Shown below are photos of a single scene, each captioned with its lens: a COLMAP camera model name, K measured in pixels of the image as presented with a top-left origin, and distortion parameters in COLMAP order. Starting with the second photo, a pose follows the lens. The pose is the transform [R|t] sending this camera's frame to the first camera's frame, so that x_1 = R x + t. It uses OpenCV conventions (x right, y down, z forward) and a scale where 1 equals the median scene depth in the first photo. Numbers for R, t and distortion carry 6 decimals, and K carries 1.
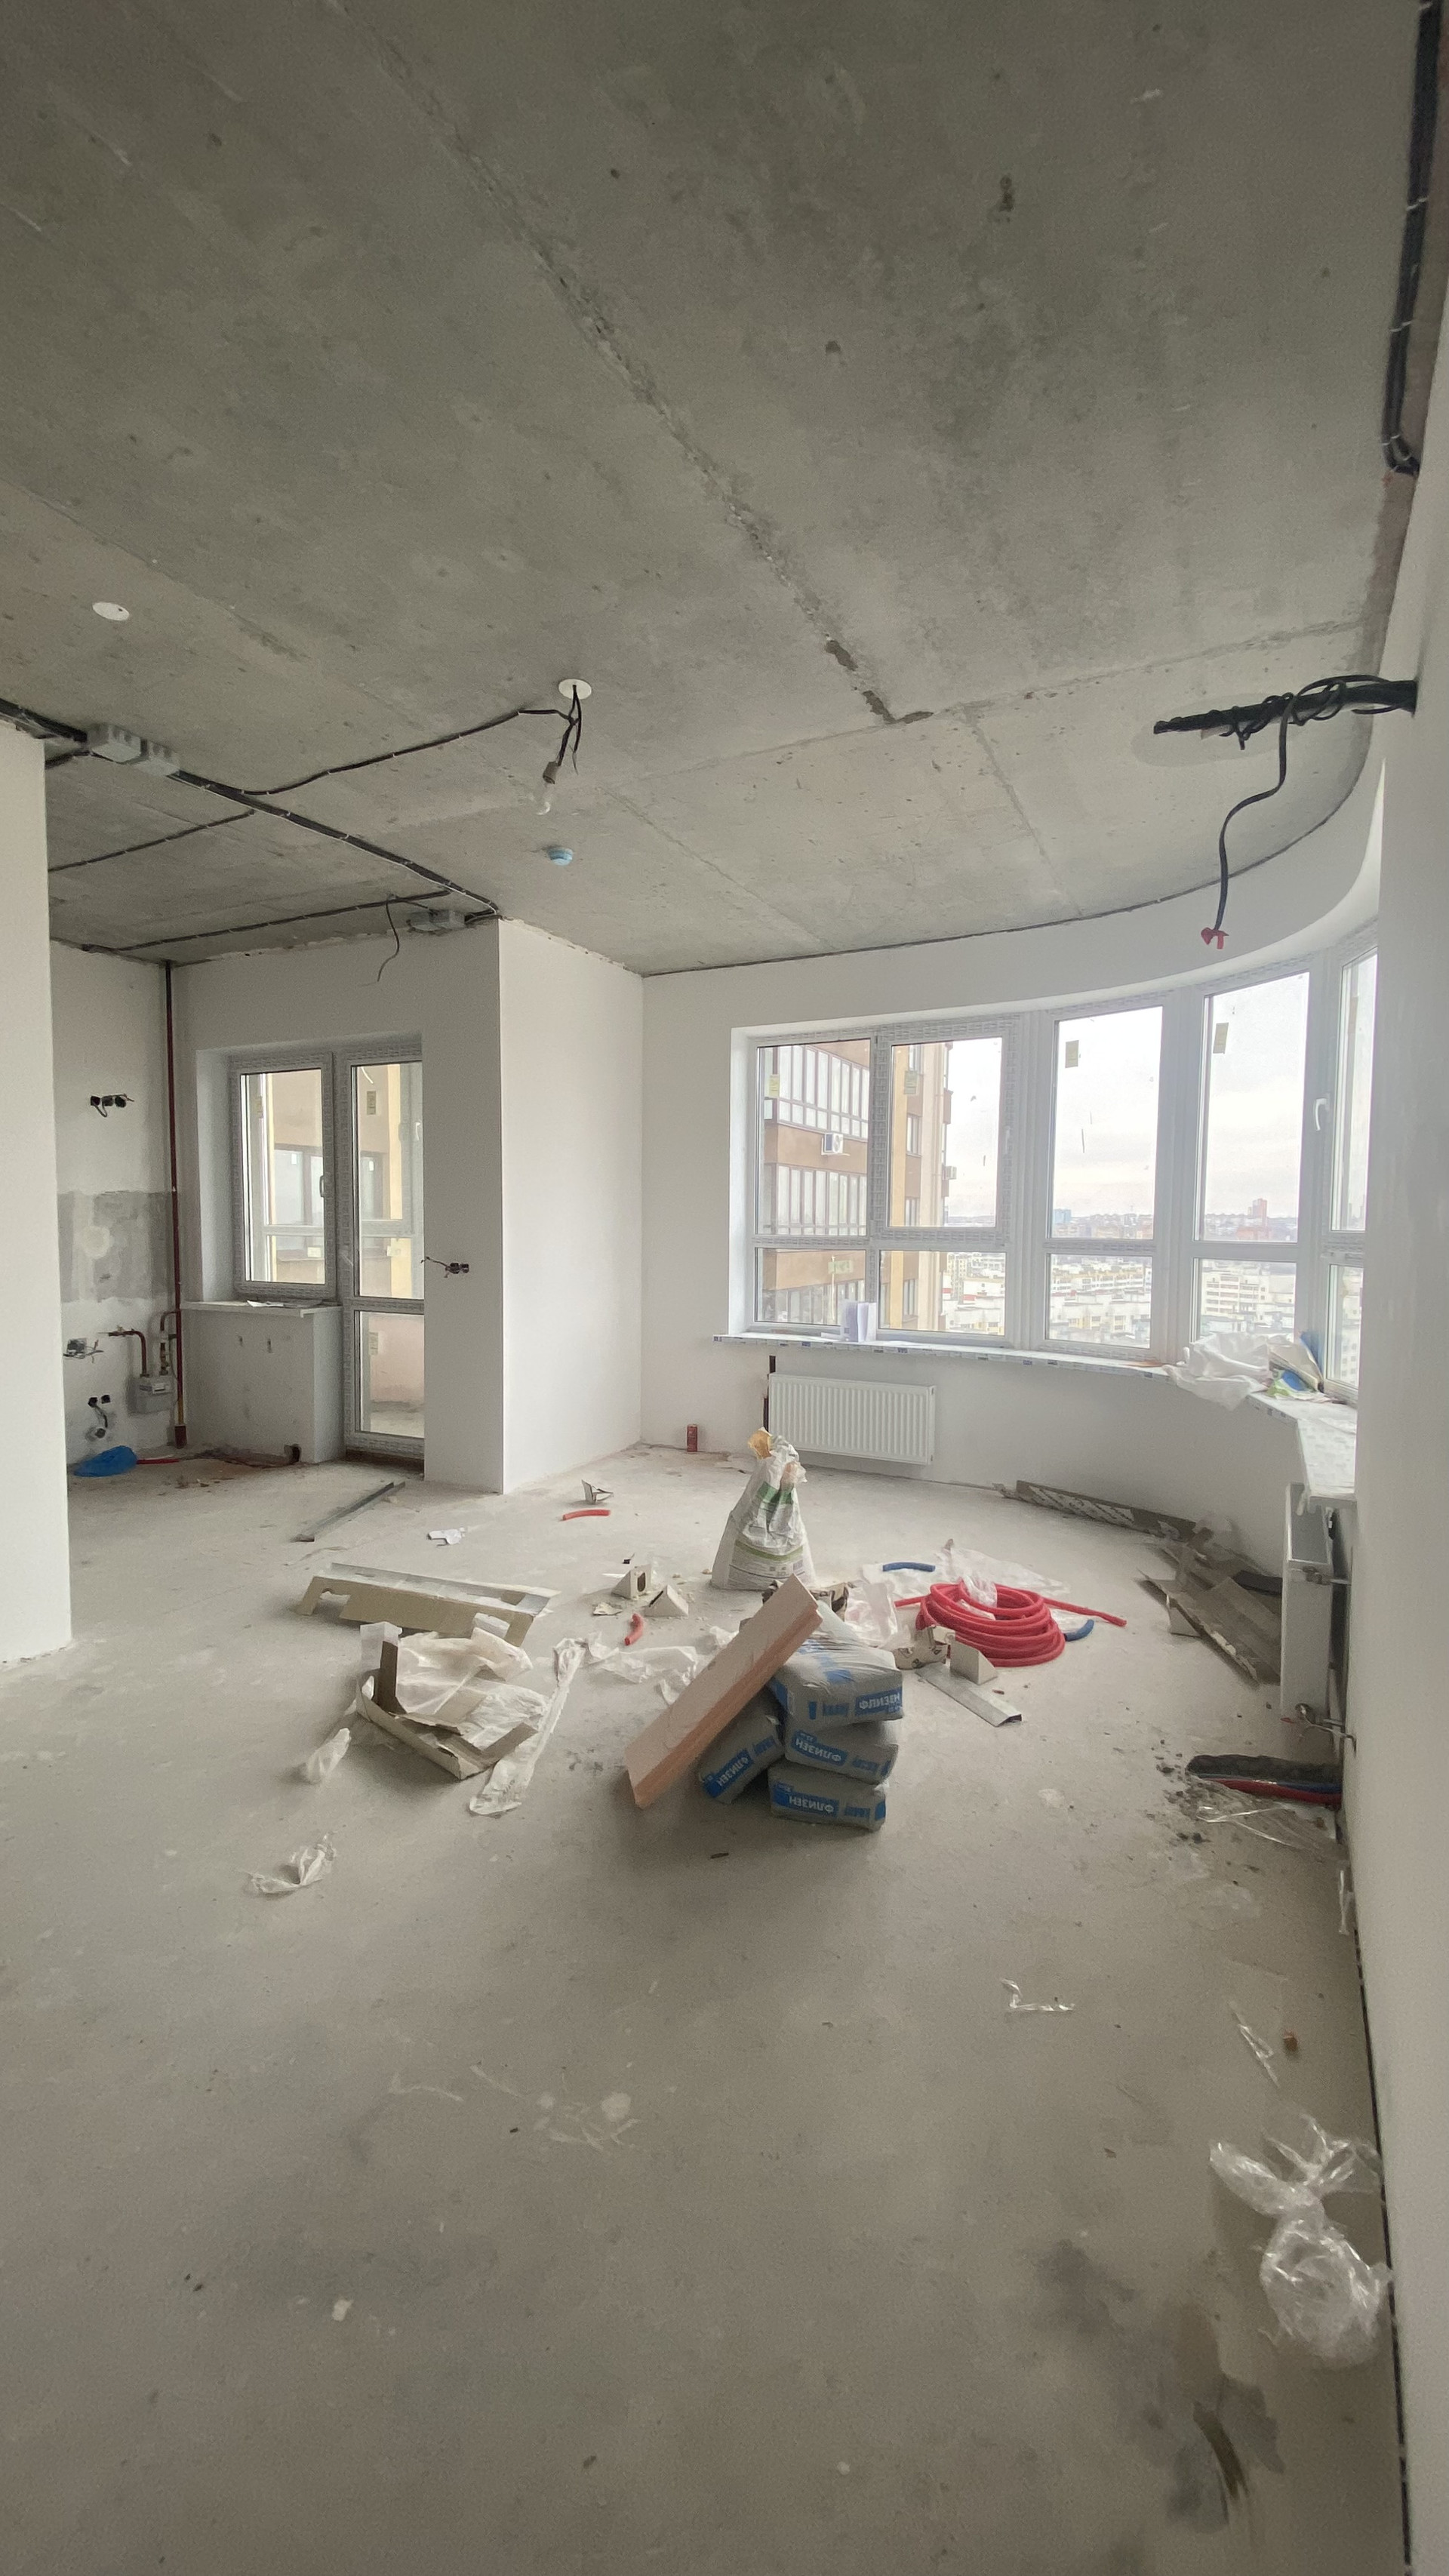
lens RADIAL K [[1042.6, 0, 729.0], [0, 1042.6, 1291.0], [0, 0, 1]] dist [0.020790, -0.020089]
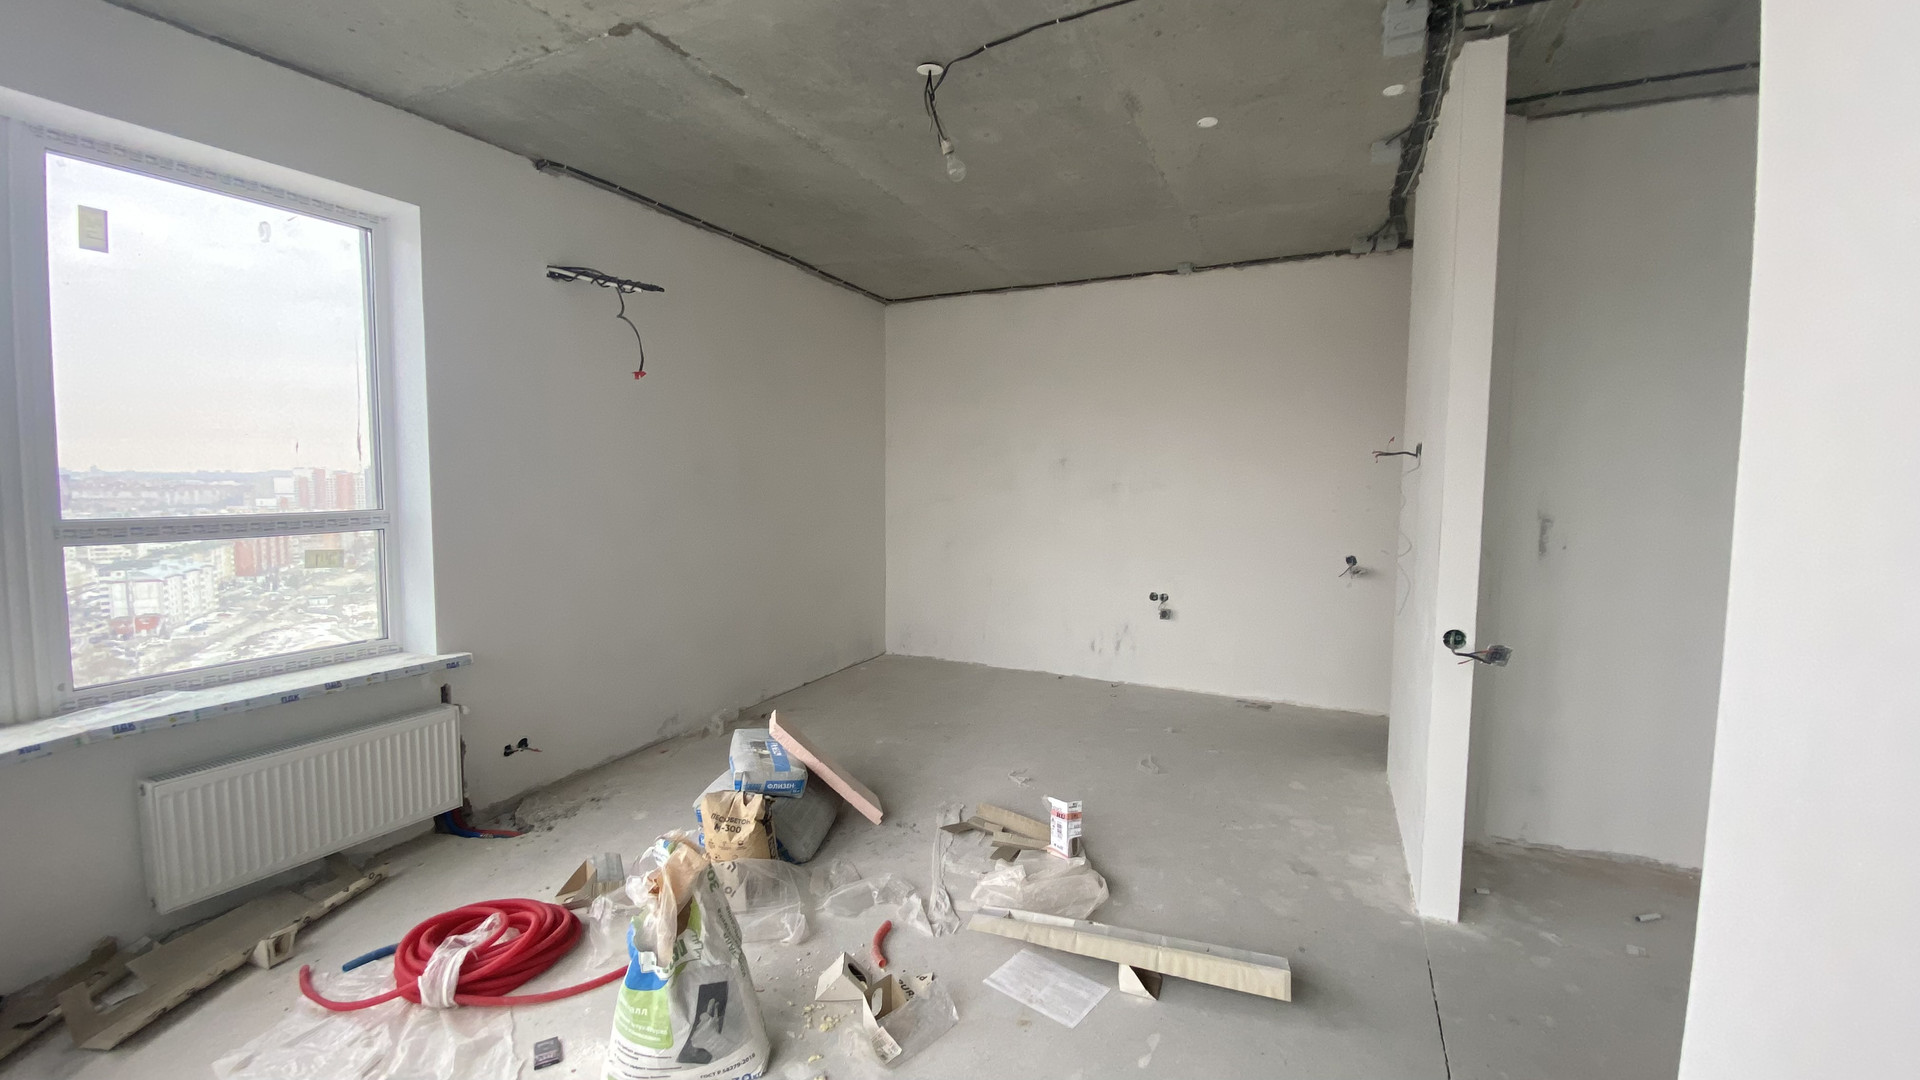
lens RADIAL K [[777.2, 0, 960.0], [0, 777.2, 540.0], [0, 0, 1]] dist [0.020790, -0.020089]
pose [[-0.999111, -0.013434, -0.039956, -0.083897], [-0.018990, 0.989669, 0.142108, -0.086967], [0.037634, 0.142740, -0.989044, 1.084133]]
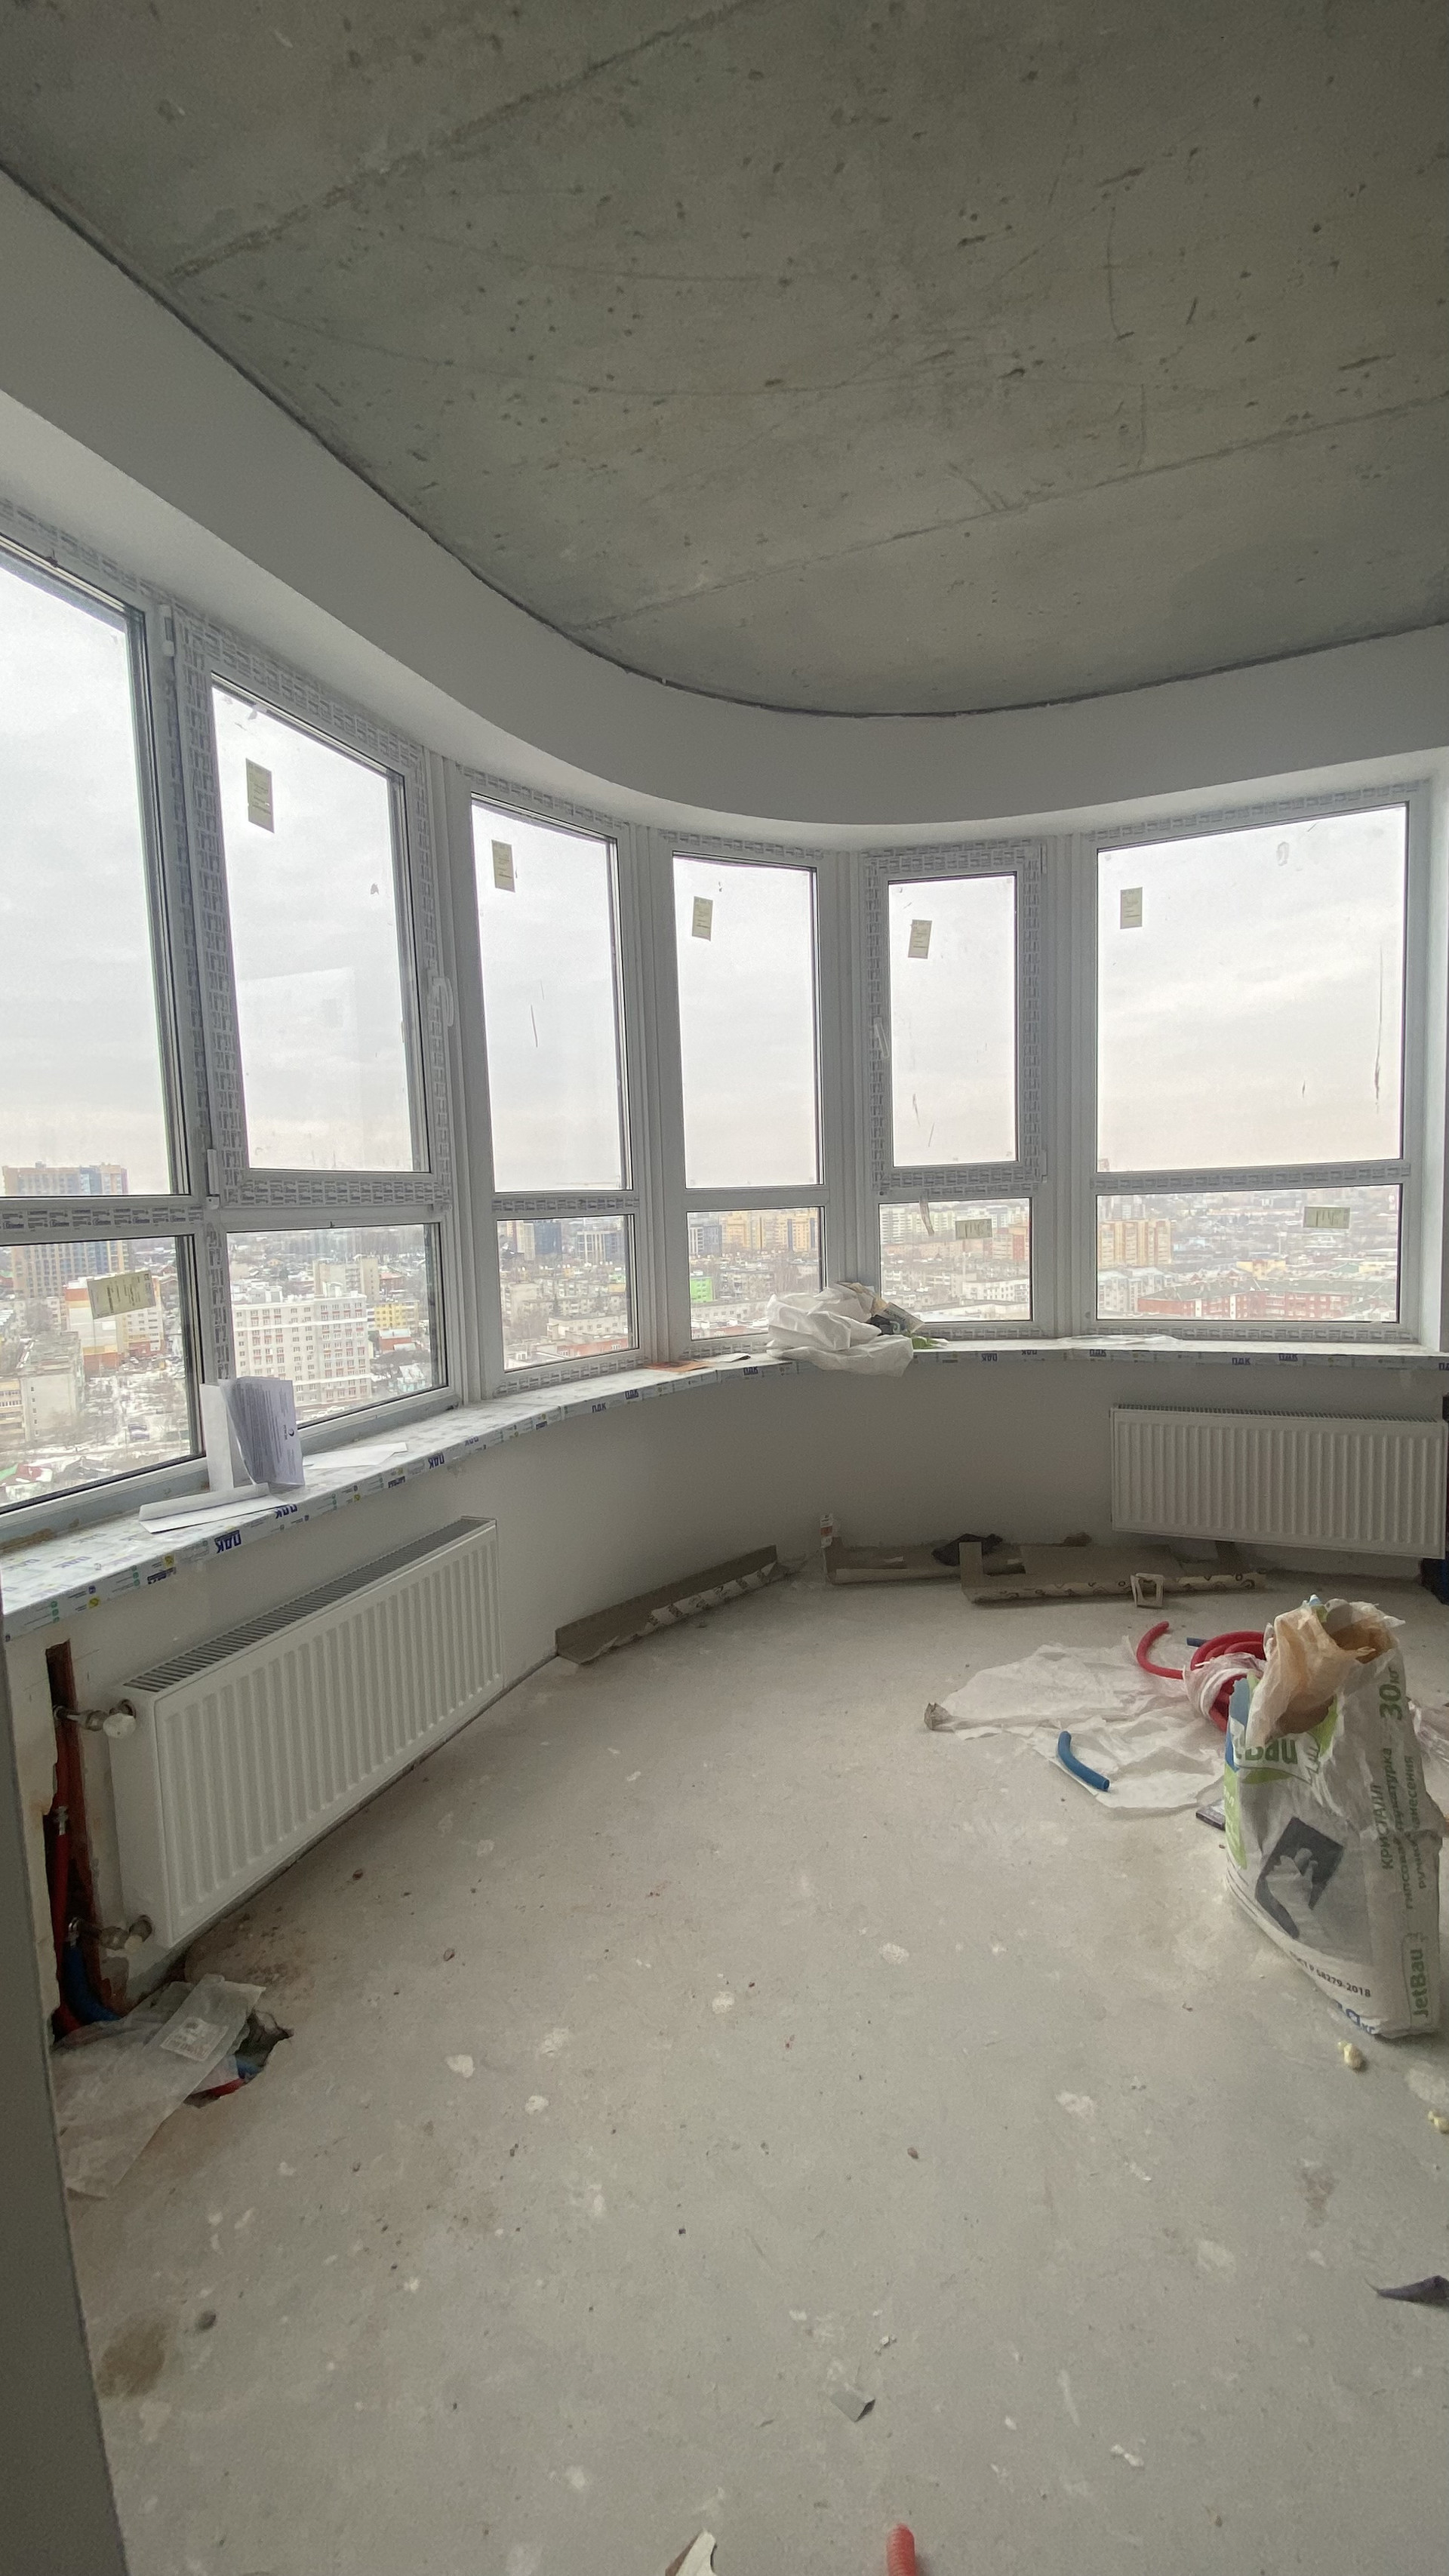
lens RADIAL K [[1042.6, 0, 729.0], [0, 1042.6, 1291.0], [0, 0, 1]] dist [0.020790, -0.020089]
pose [[-0.092346, -0.088106, 0.991821, -0.263606], [0.100149, 0.990205, 0.097287, -0.040148], [-0.990678, 0.108314, -0.082617, 0.938518]]
